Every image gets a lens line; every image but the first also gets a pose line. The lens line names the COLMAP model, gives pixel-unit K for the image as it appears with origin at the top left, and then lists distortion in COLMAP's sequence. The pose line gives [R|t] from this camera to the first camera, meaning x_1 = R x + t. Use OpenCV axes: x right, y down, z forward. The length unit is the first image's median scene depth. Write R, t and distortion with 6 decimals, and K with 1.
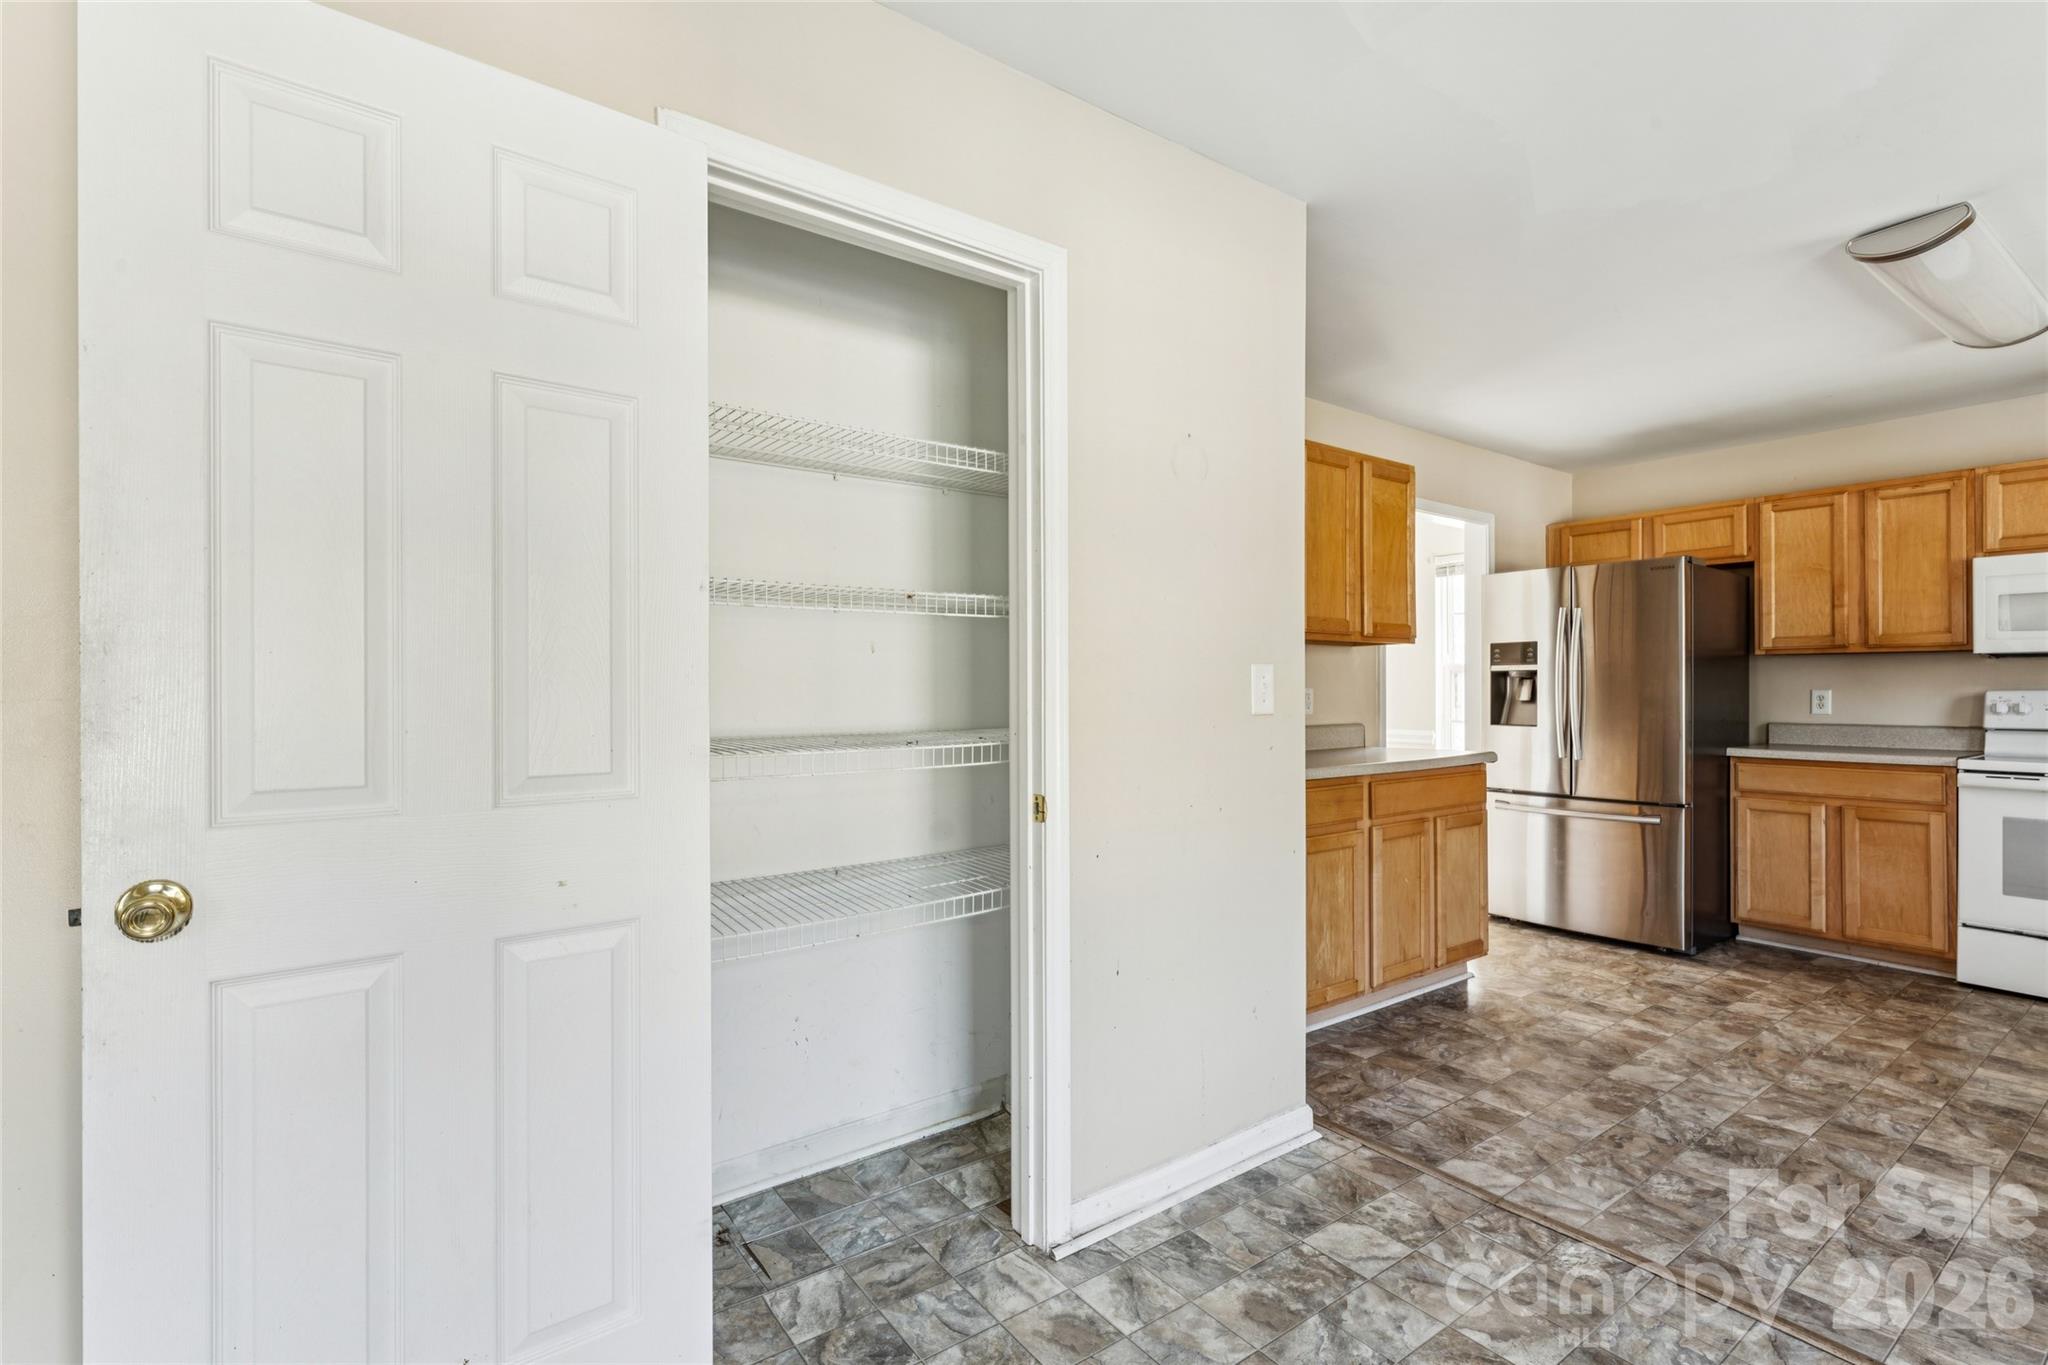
lens RADIAL K [[936.4, 0, 1003.2], [0, 936.4, 685.0], [0, 0, 1]] dist [-0.002700, 0.003164]
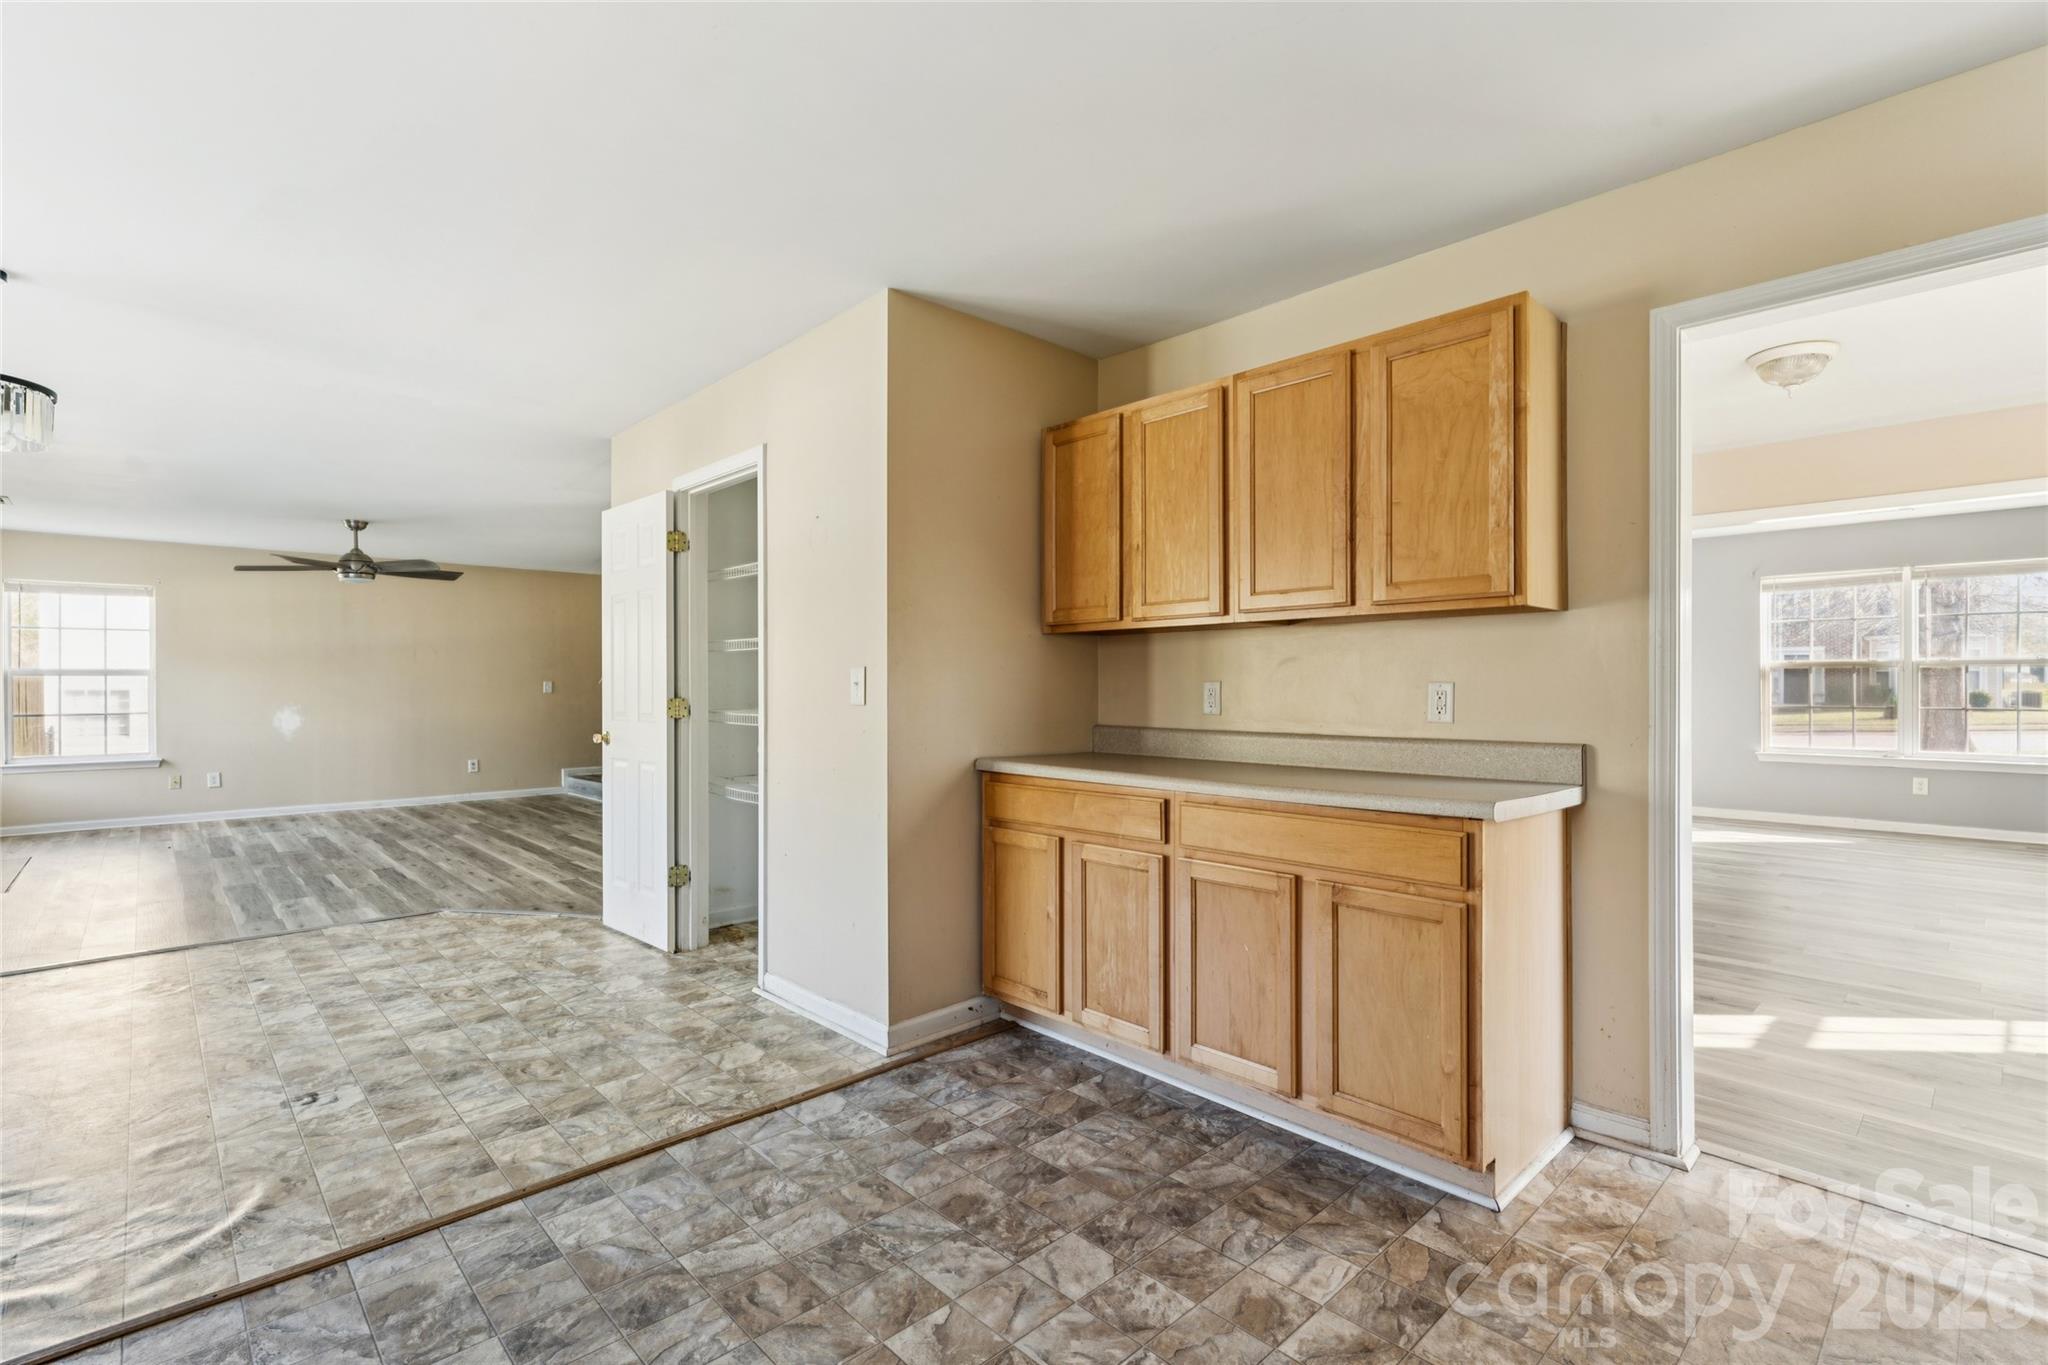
lens RADIAL K [[936.4, 0, 1016.1], [0, 936.4, 661.4], [0, 0, 1]] dist [-0.002700, 0.003164]
pose [[0.118106, -0.026205, -0.992655, 0.961880], [0.008878, 0.999640, -0.025333, 0.002357], [0.992961, -0.005821, 0.118296, 0.624105]]
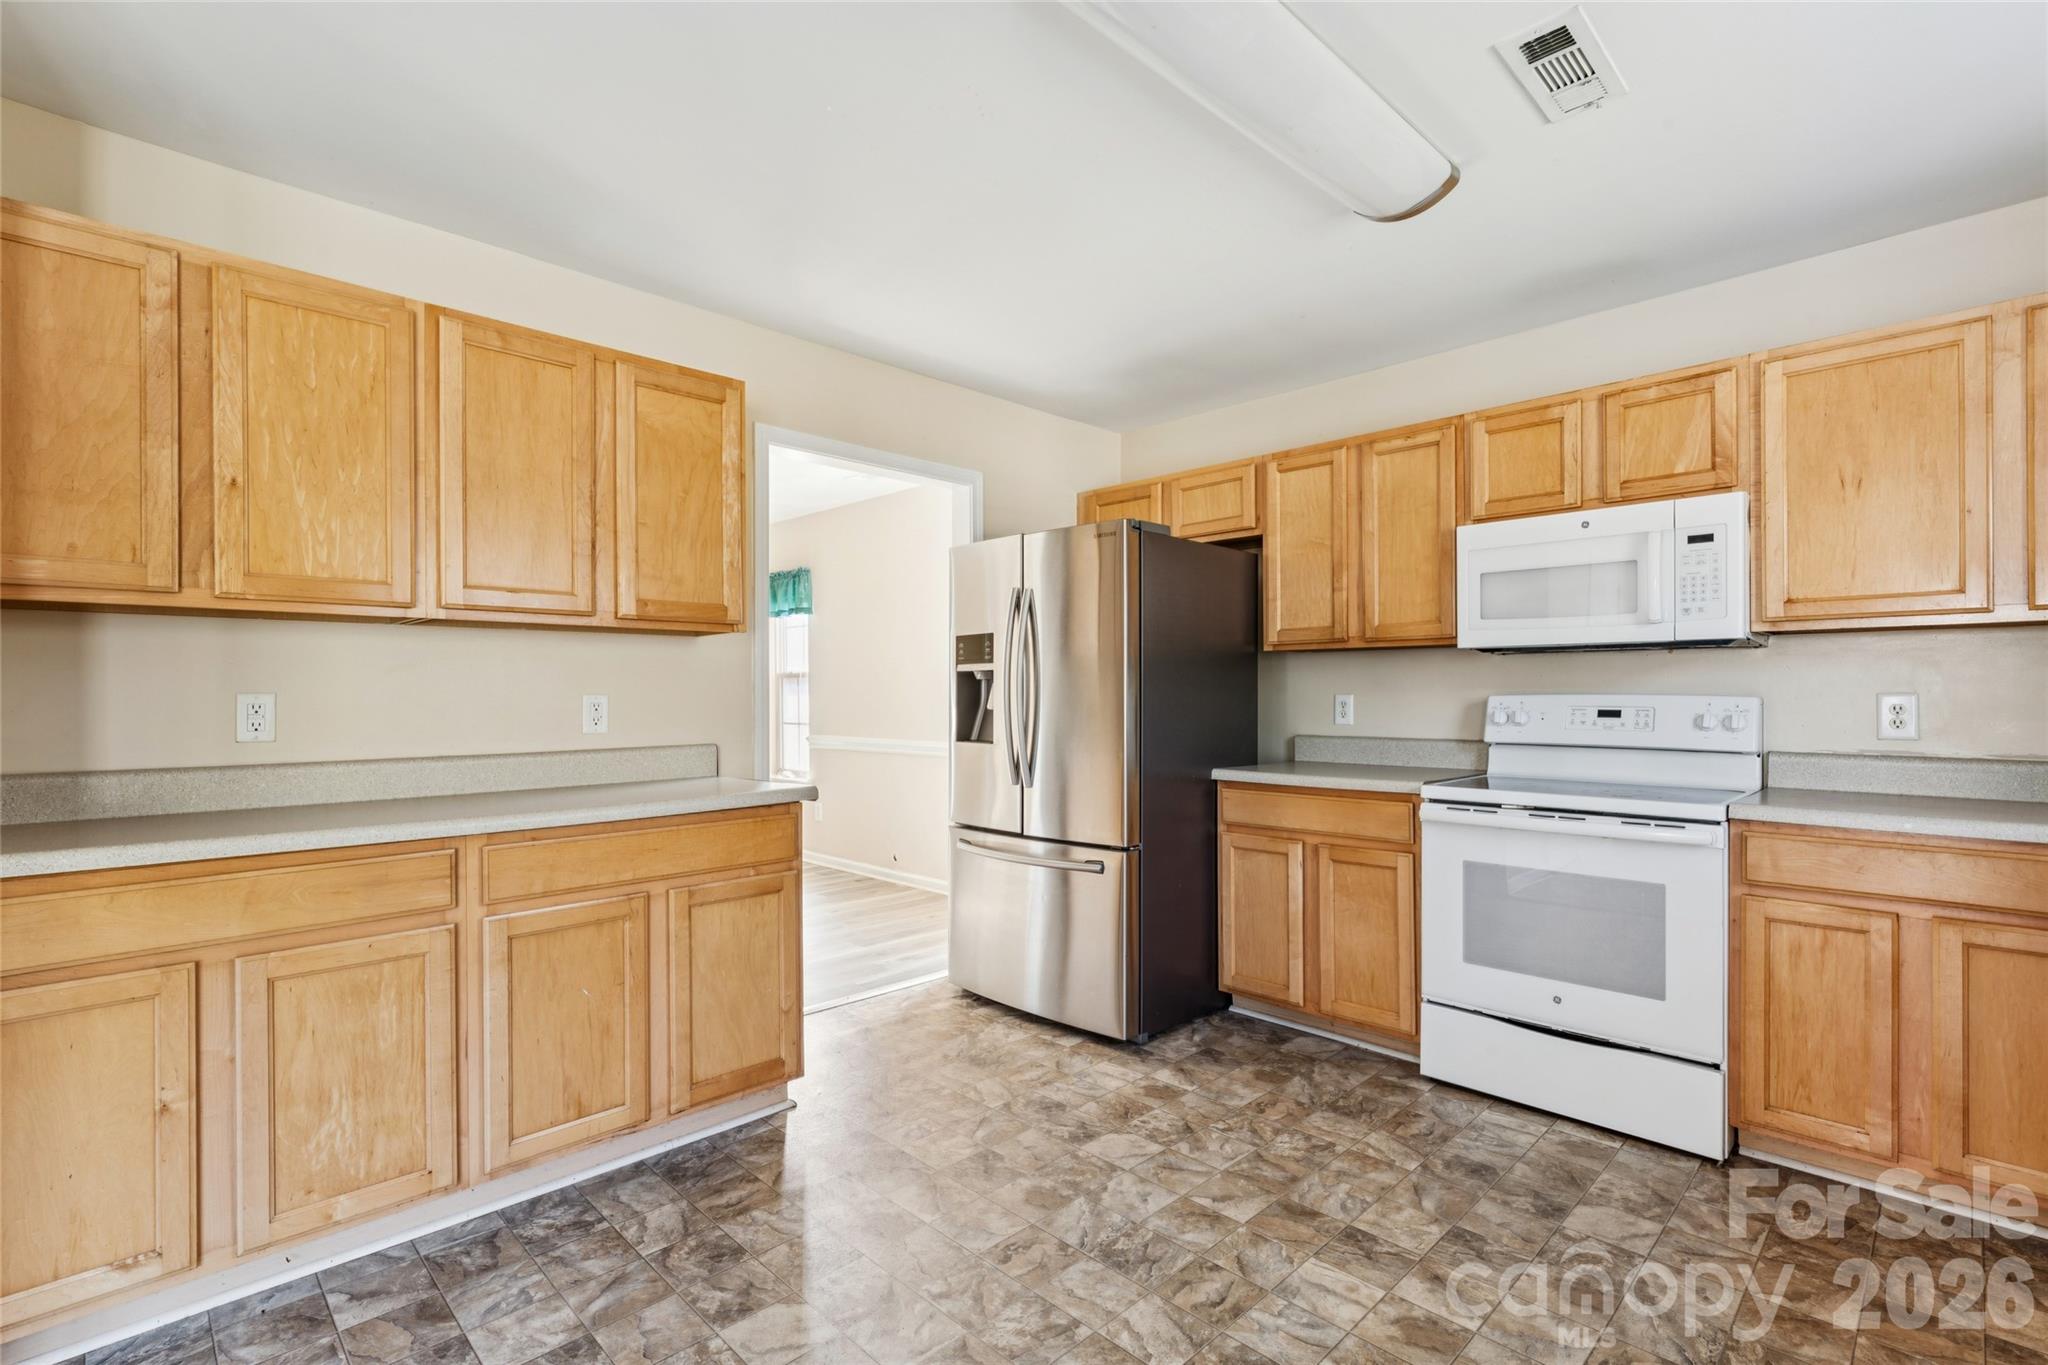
lens RADIAL K [[936.4, 0, 1002.0], [0, 936.4, 696.5], [0, 0, 1]] dist [-0.002700, 0.003164]
pose [[0.989379, -0.004028, 0.145301, 0.525614], [0.002998, 0.999969, 0.007312, -0.000165], [-0.145326, -0.006799, 0.989360, 0.268703]]
